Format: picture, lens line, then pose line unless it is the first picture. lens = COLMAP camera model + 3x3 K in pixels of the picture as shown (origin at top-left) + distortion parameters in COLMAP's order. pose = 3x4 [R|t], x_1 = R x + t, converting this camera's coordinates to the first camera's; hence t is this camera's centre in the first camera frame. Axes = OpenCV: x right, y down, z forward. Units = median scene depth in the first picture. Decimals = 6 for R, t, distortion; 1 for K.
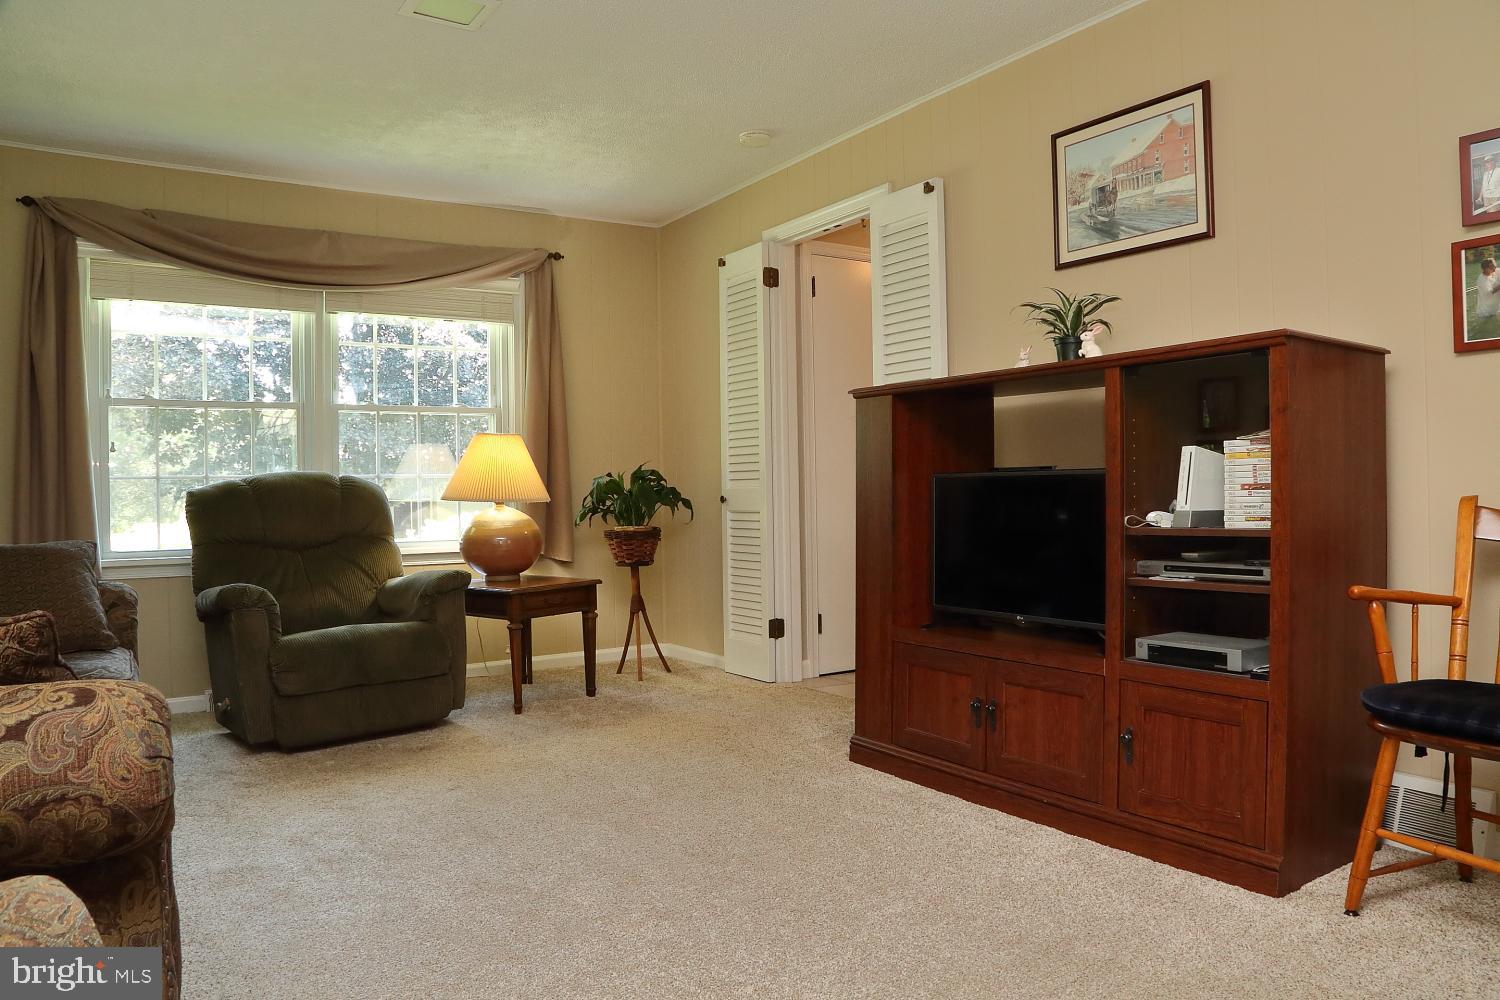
lens RADIAL K [[1040.1, 0, 750.0], [0, 1040.1, 500.0], [0, 0, 1]] dist [-0.119307, 0.065478]
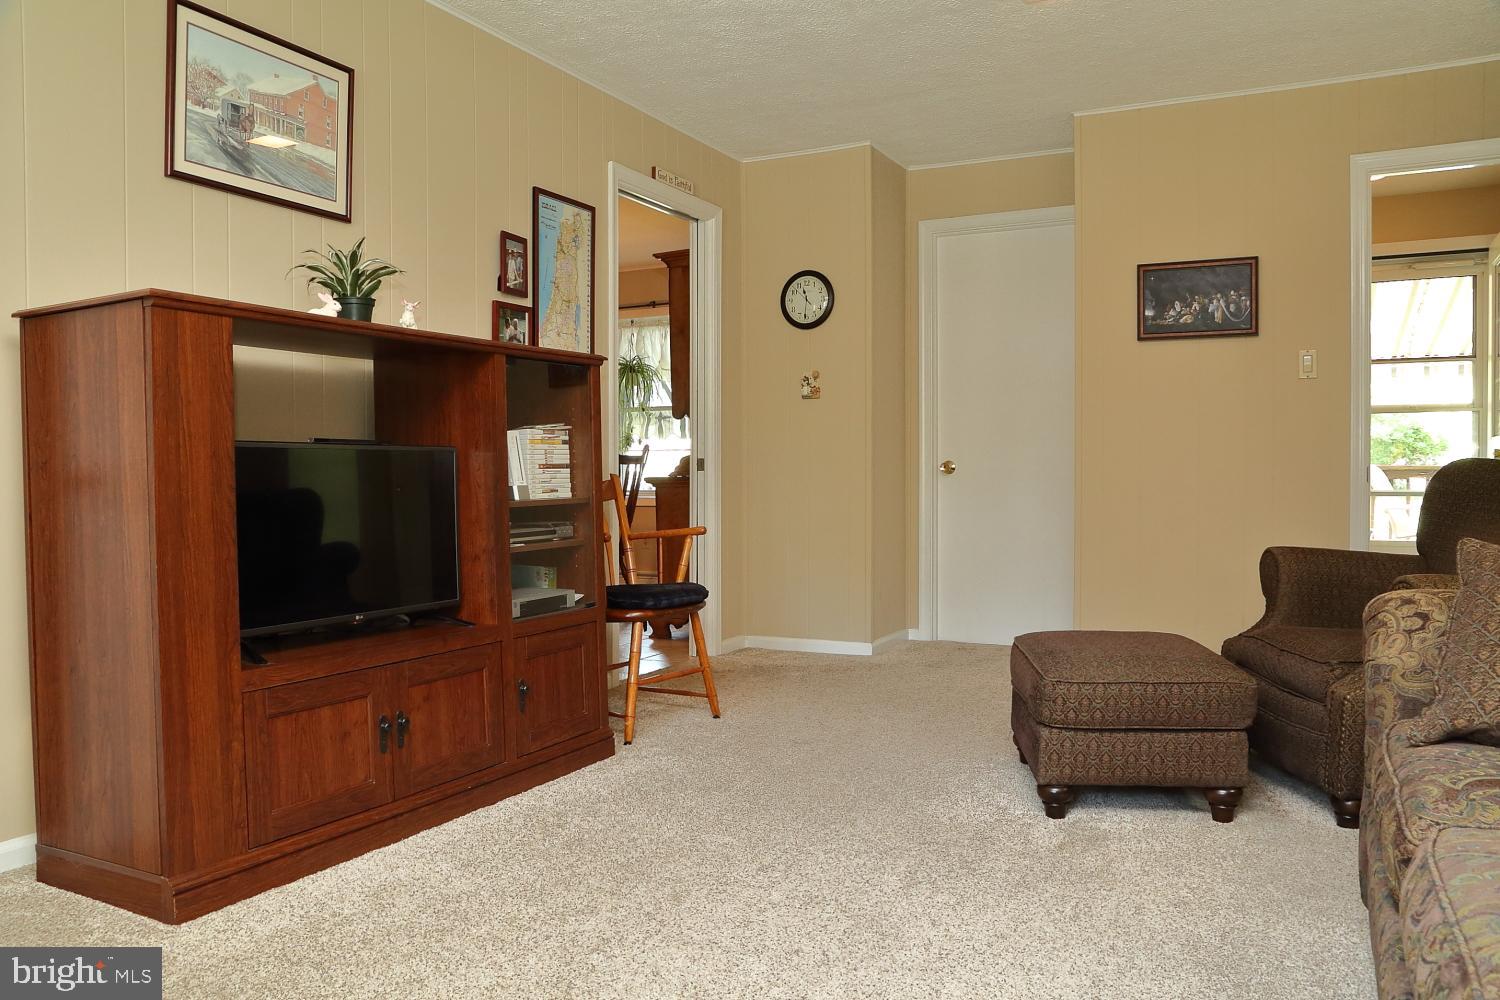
lens RADIAL K [[1122.1, 0, 750.0], [0, 1122.1, 500.0], [0, 0, 1]] dist [-0.043360, 0.002196]
pose [[-0.495447, -0.000961, 0.868637, -0.637478], [0.023083, 0.999632, 0.014272, 0.011226], [-0.868331, 0.027122, -0.495243, 1.075914]]
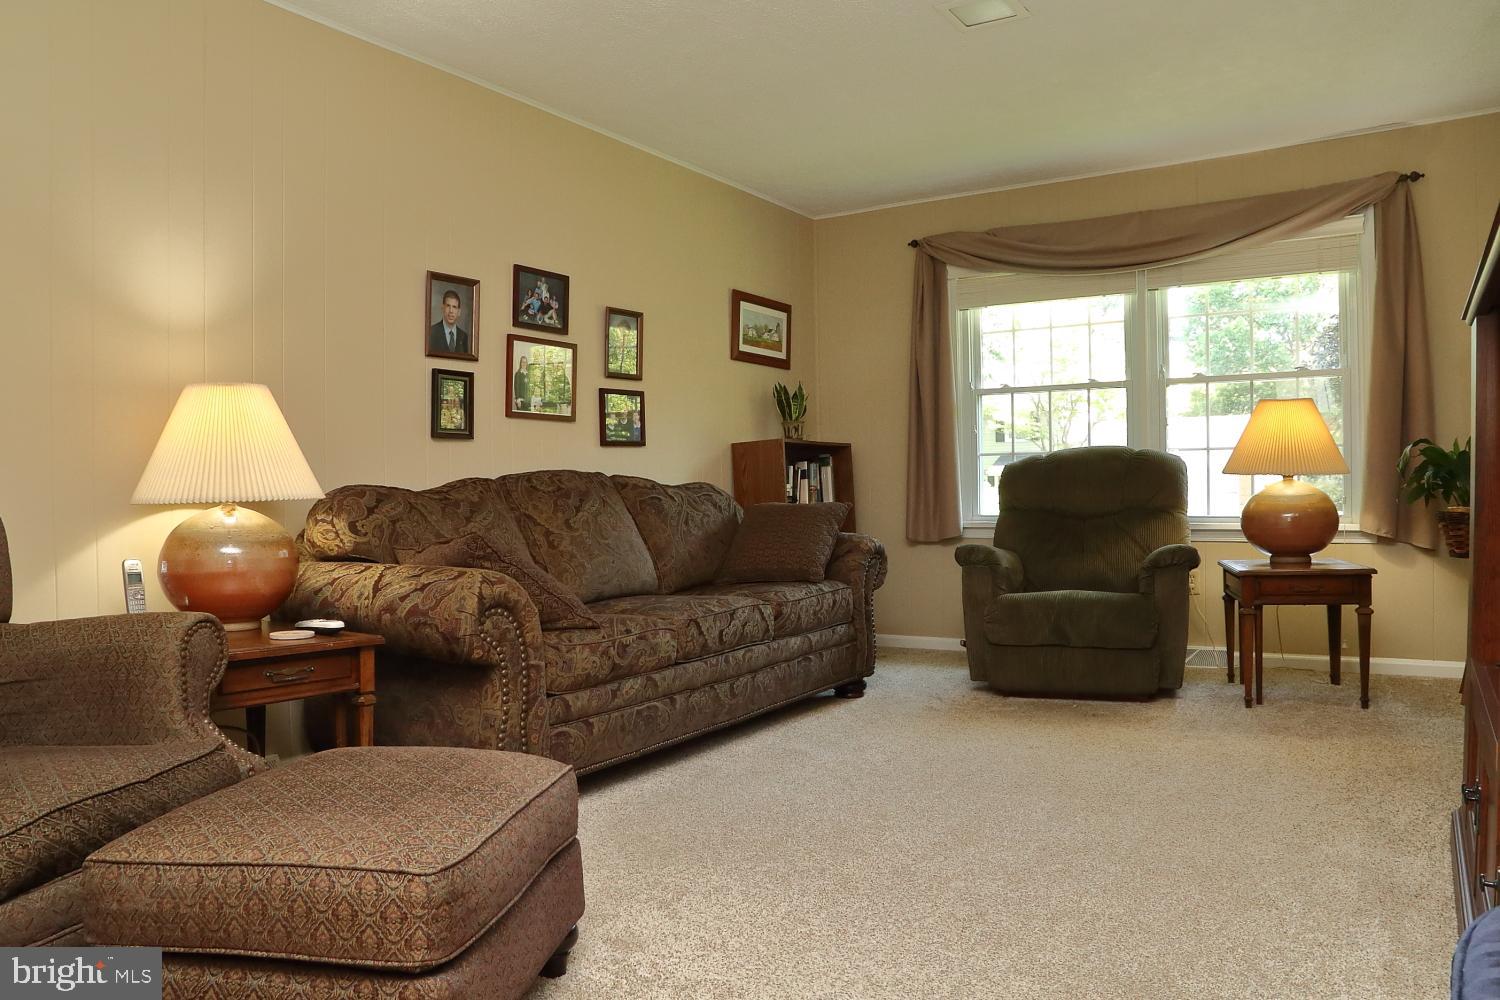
lens RADIAL K [[1040.1, 0, 750.0], [0, 1040.1, 500.0], [0, 0, 1]] dist [-0.119307, 0.065478]
pose [[0.392541, 0.022112, -0.919469, 0.461431], [-0.004543, 0.999745, 0.022103, 0.007399], [0.919723, -0.004499, 0.392542, 0.277706]]
